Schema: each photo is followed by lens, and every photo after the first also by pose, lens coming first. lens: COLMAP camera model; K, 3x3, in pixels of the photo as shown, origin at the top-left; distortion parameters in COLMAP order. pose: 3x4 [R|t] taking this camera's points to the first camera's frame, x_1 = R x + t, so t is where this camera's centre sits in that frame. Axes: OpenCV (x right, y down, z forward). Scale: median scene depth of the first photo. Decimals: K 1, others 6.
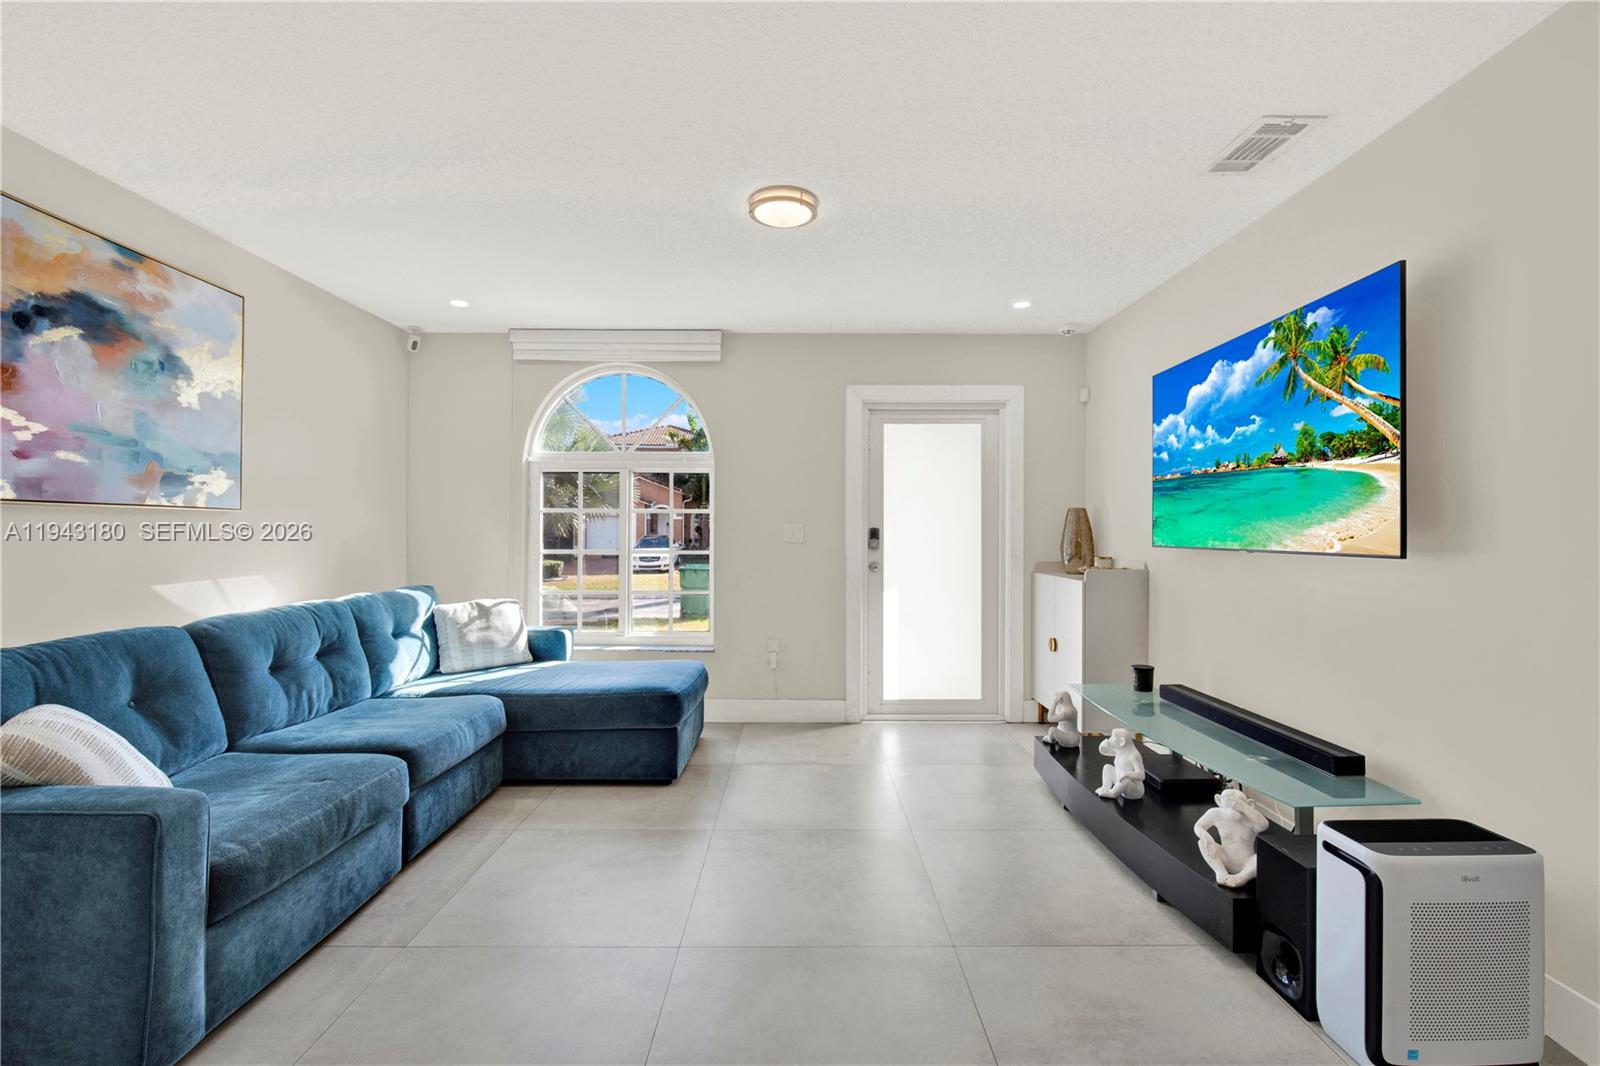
lens RADIAL K [[719.1, 0, 801.1], [0, 719.1, 529.2], [0, 0, 1]] dist [0.001548, 0.001103]
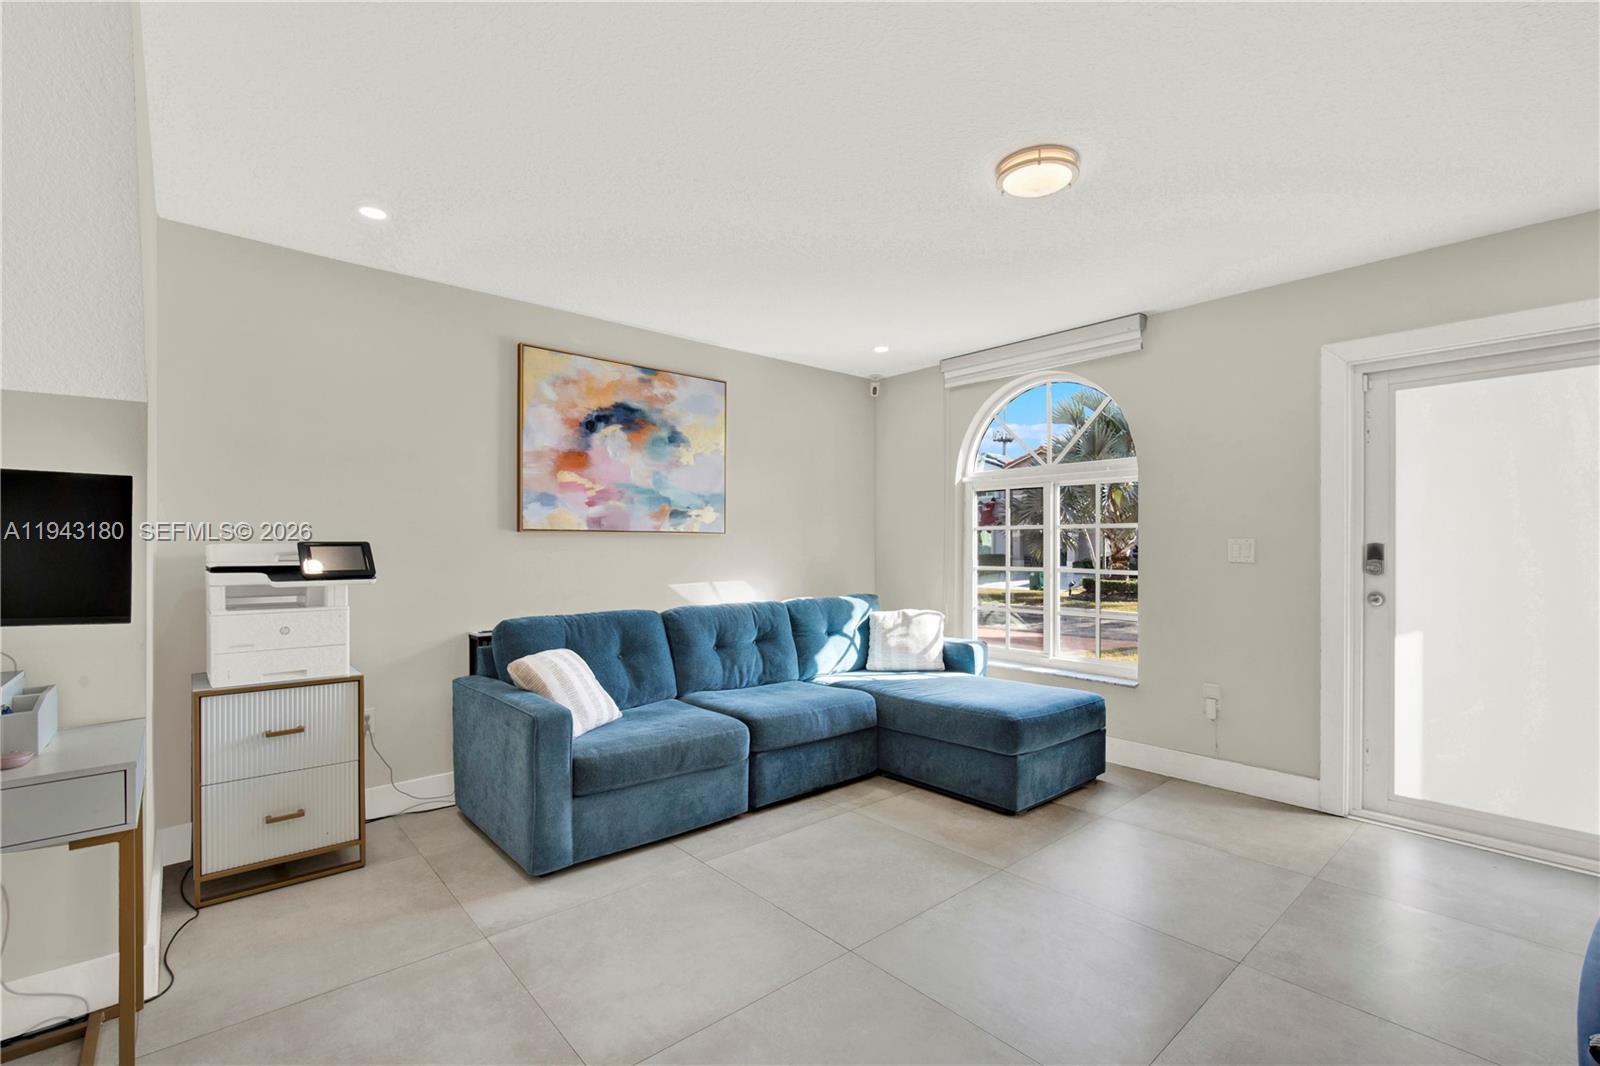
lens RADIAL K [[723.4, 0, 797.5], [0, 723.4, 547.1], [0, 0, 1]] dist [-0.001587, -0.000288]
pose [[0.653728, -0.001949, -0.756727, 0.416086], [0.003224, 0.999995, 0.000210, 0.000349], [0.756722, -0.002577, 0.653731, 0.192093]]
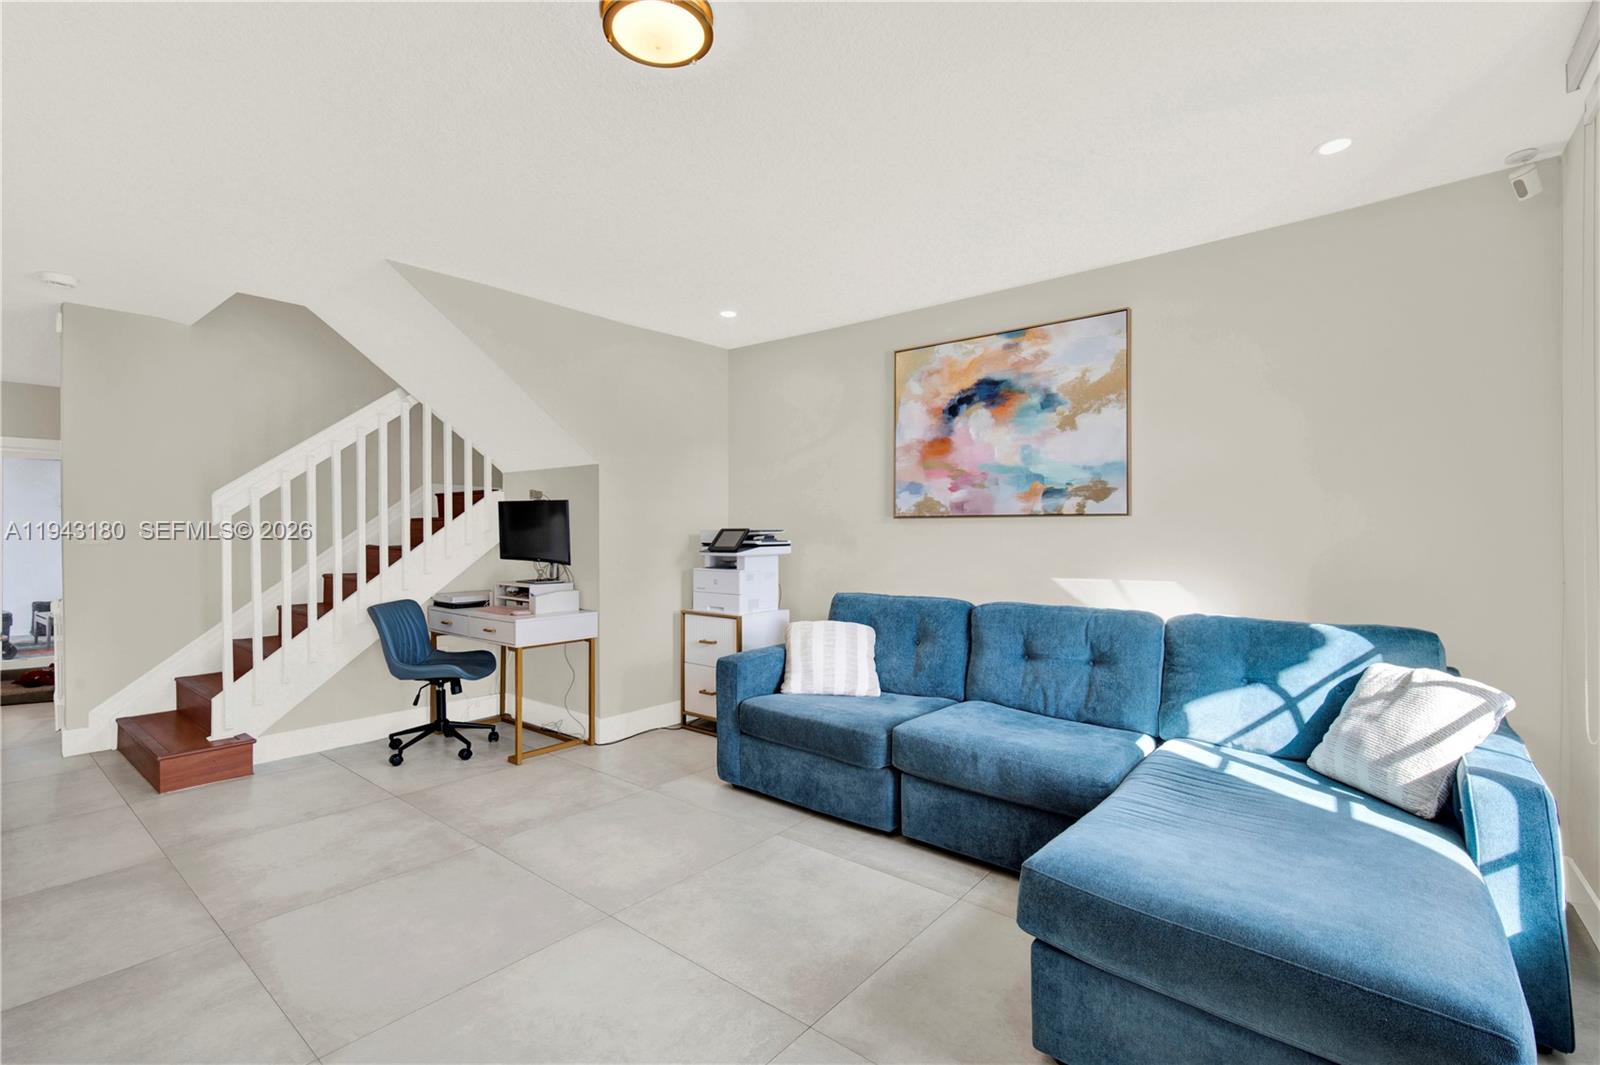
lens RADIAL K [[735.2, 0, 792.3], [0, 735.2, 524.3], [0, 0, 1]] dist [0.023425, 0.000167]
pose [[-0.654509, -0.016349, -0.755878, 0.367949], [-0.005085, 0.999839, -0.017222, 0.008676], [0.756038, -0.007428, -0.654486, 1.423064]]
